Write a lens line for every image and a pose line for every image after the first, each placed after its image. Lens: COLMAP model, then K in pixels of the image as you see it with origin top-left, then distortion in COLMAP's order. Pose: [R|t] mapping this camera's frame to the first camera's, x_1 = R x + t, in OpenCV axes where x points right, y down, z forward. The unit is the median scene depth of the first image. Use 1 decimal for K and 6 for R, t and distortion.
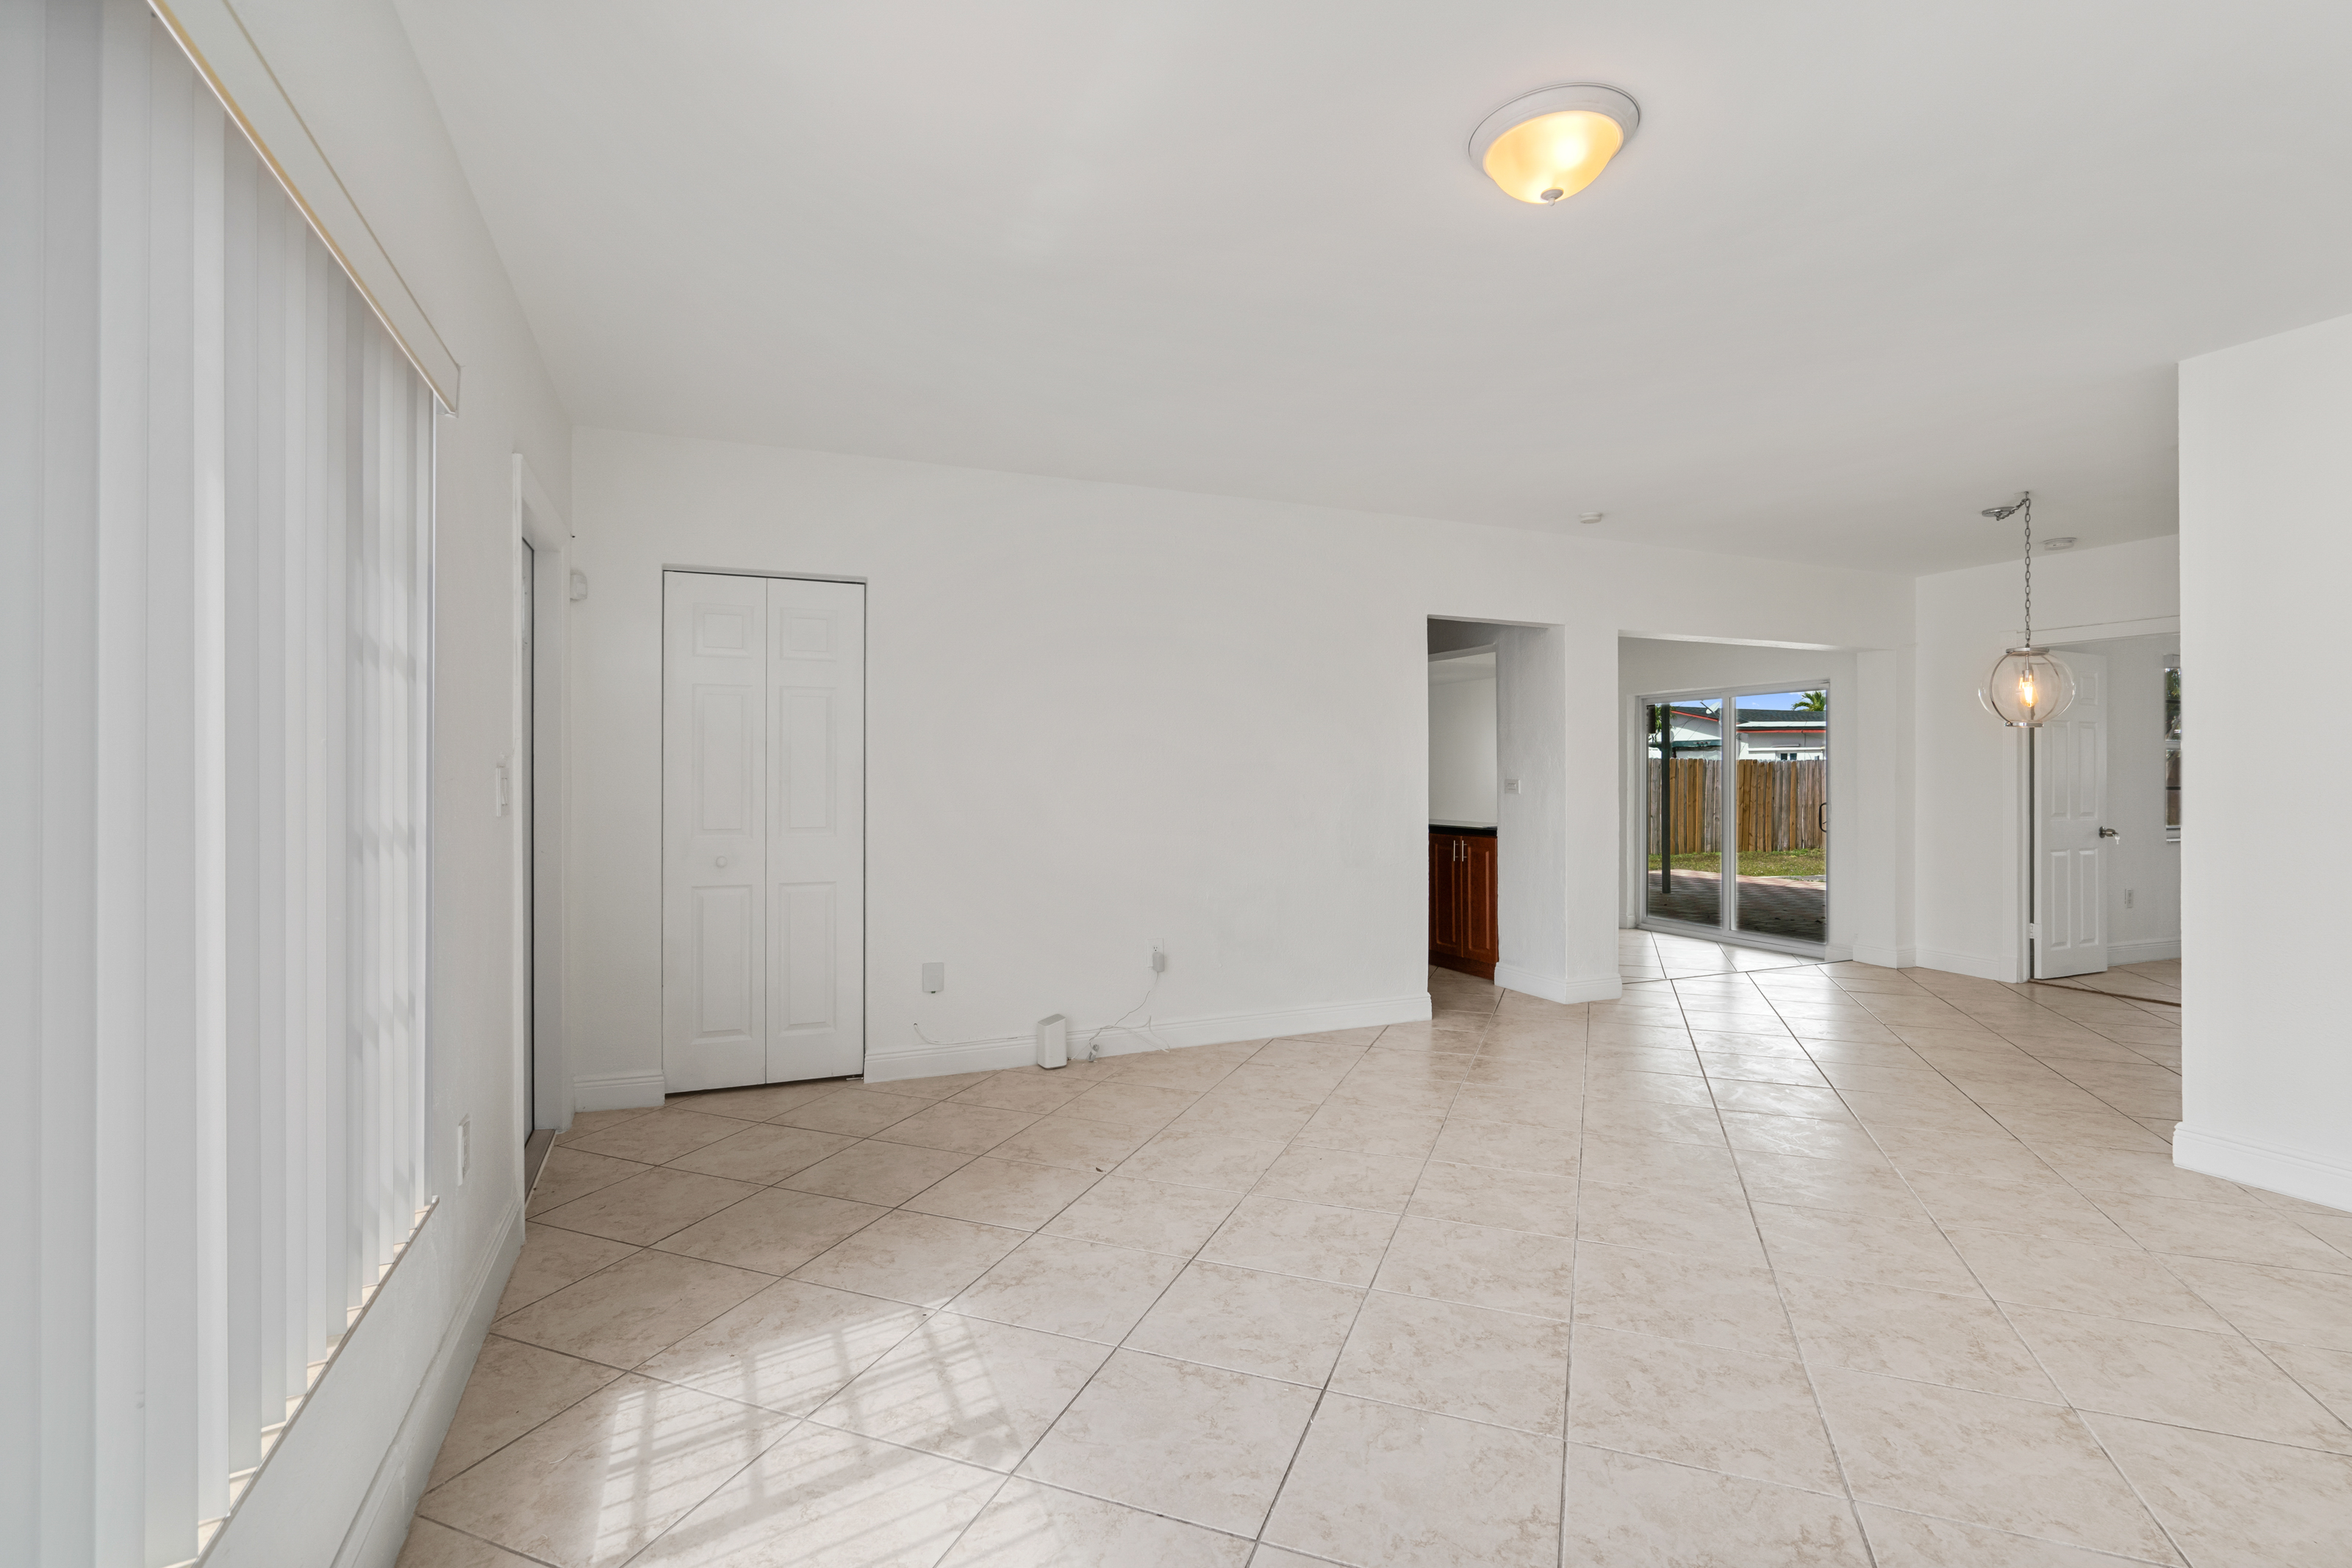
lens RADIAL K [[1065.4, 0, 1175.4], [0, 1065.4, 775.1], [0, 0, 1]] dist [-0.019212, 0.011036]
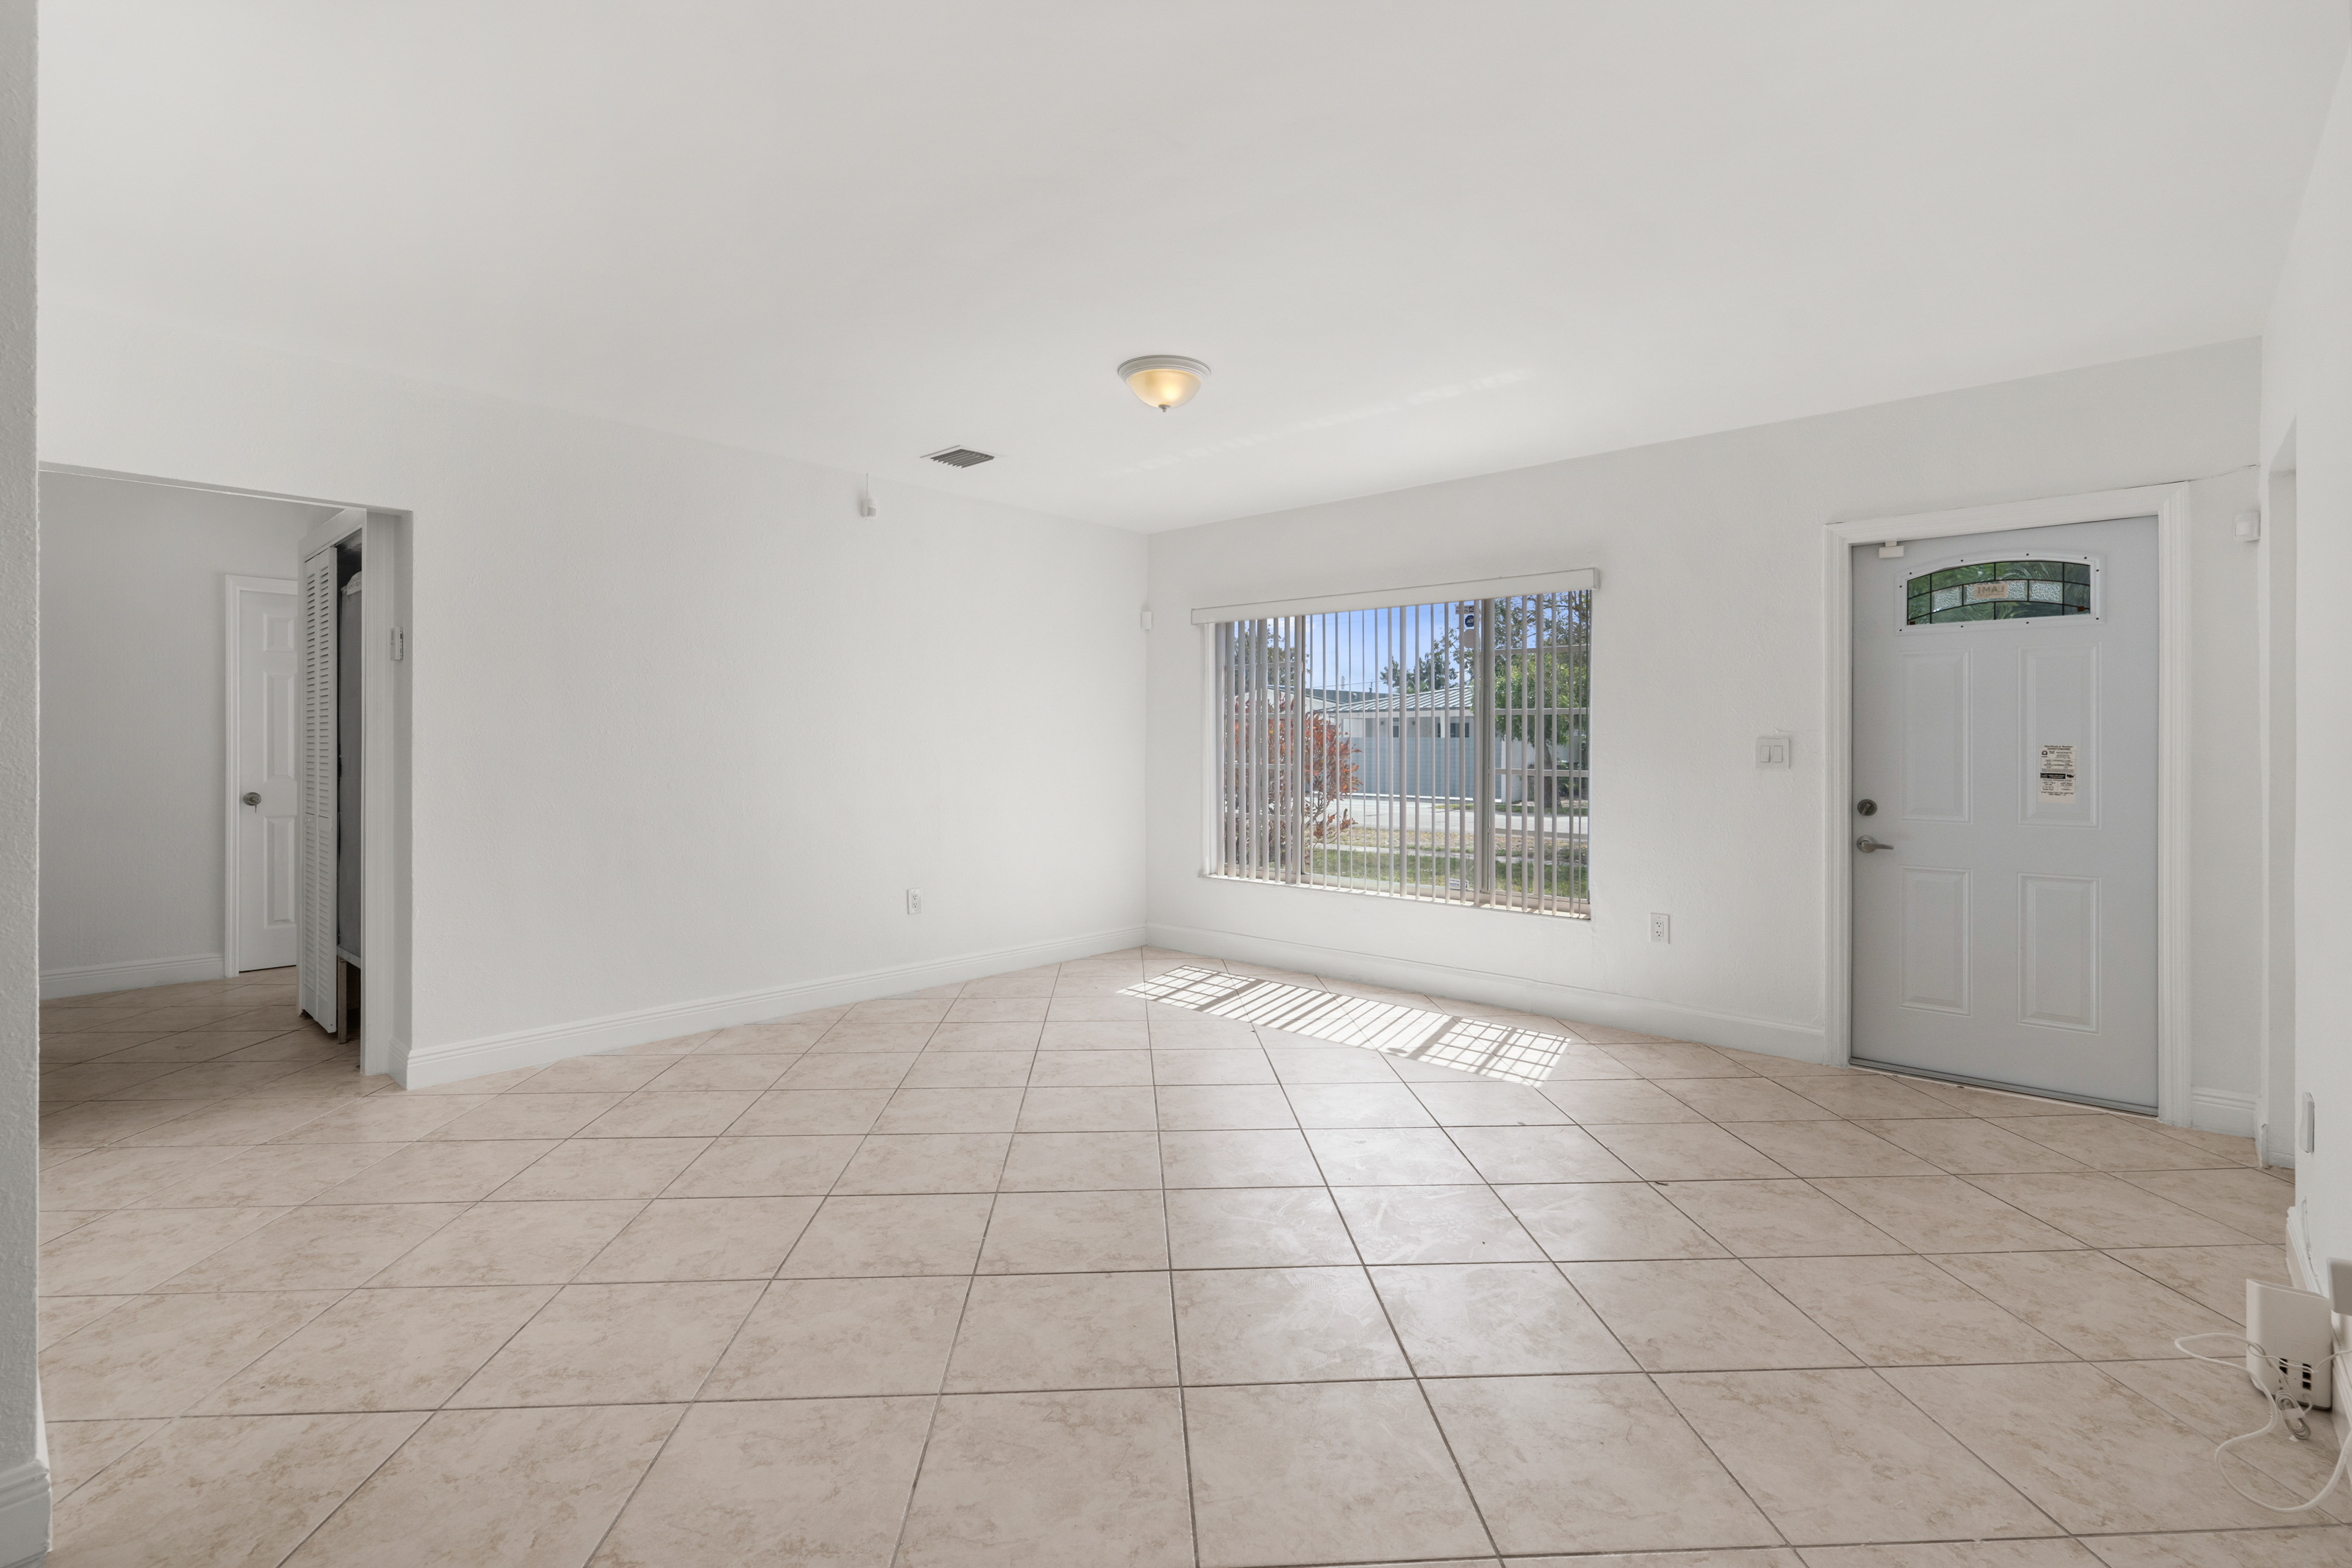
lens RADIAL K [[1077.9, 0, 1188.5], [0, 1077.9, 743.0], [0, 0, 1]] dist [-0.017644, 0.012942]
pose [[-0.904922, -0.001292, -0.425576, 0.348922], [-0.001538, 0.999999, 0.000235, 0.000090], [0.425575, 0.000867, -0.904923, 0.851225]]
